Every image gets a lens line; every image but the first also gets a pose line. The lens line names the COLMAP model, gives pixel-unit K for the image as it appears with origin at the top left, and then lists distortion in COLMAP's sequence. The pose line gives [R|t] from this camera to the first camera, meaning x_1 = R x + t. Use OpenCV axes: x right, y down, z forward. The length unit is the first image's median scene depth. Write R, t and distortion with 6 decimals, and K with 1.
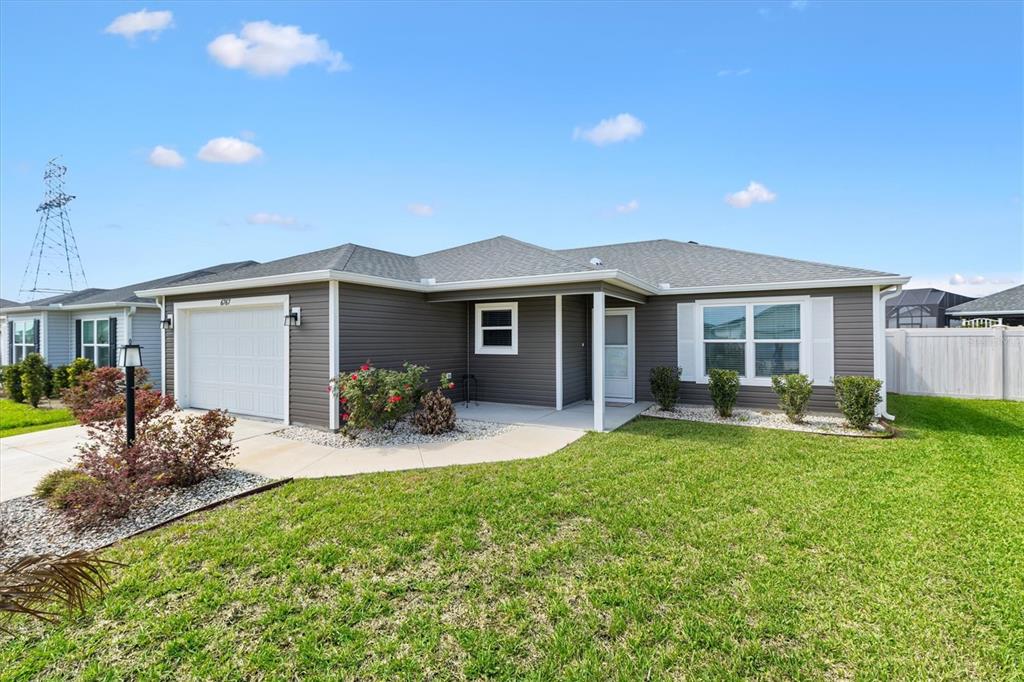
lens RADIAL K [[464.9, 0, 519.2], [0, 464.9, 336.5], [0, 0, 1]] dist [0.001061, 0.000308]
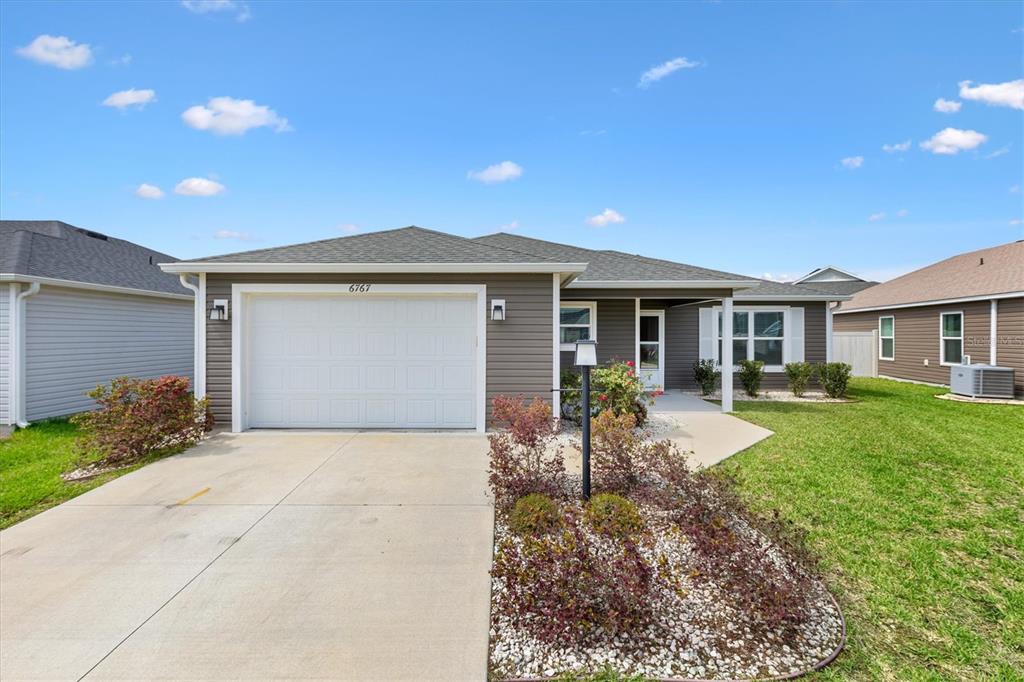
lens RADIAL K [[464.9, 0, 519.2], [0, 464.9, 336.5], [0, 0, 1]] dist [0.001061, 0.000308]
pose [[0.872928, 0.003925, 0.487833, -0.732564], [-0.004677, 0.999989, 0.000324, 0.006686], [-0.487827, -0.002565, 0.872937, 0.165838]]
